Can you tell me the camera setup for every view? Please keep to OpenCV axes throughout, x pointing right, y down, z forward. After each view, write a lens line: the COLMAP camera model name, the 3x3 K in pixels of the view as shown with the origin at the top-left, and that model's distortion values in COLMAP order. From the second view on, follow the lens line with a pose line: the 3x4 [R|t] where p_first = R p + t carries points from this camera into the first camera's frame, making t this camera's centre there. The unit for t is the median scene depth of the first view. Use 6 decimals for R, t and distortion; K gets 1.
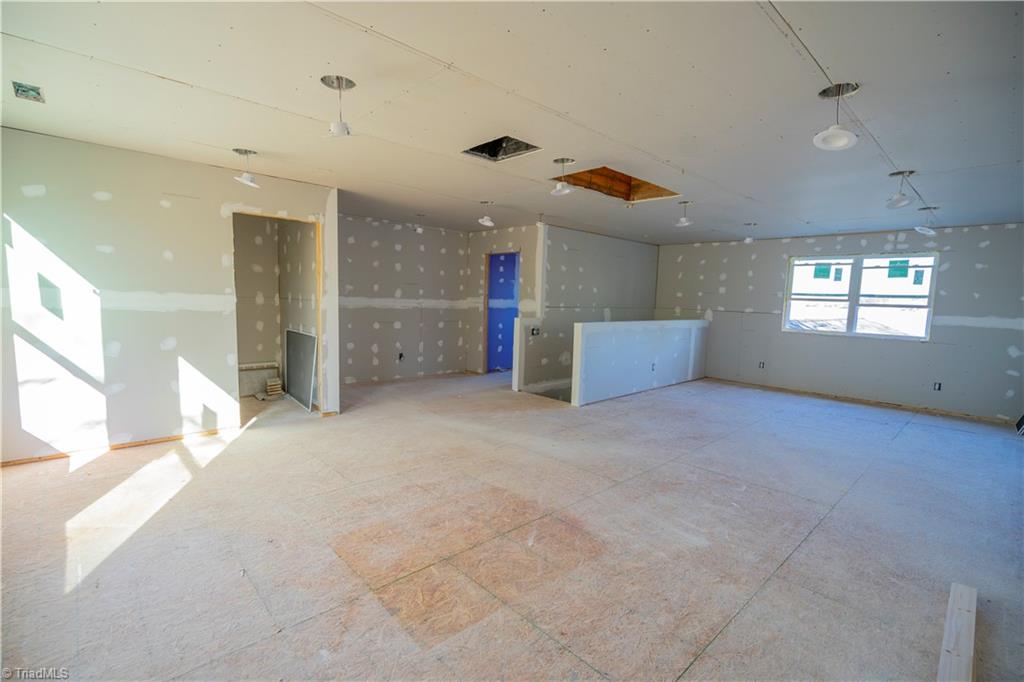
lens RADIAL K [[466.2, 0, 512.0], [0, 466.2, 341.0], [0, 0, 1]] dist [-0.009610, 0.000627]
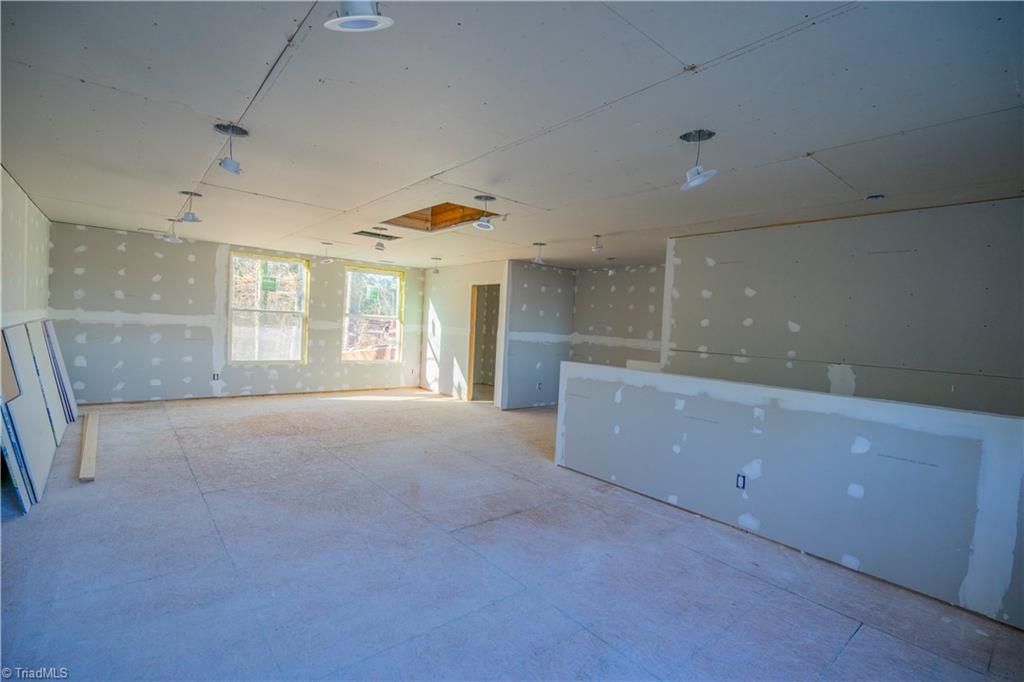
lens RADIAL K [[466.2, 0, 512.0], [0, 466.2, 341.0], [0, 0, 1]] dist [-0.009610, 0.000627]
pose [[-0.048854, 0.001760, -0.998804, 1.048149], [-0.148739, 0.988835, 0.009017, -0.073329], [0.987669, 0.149002, -0.048046, 1.028925]]
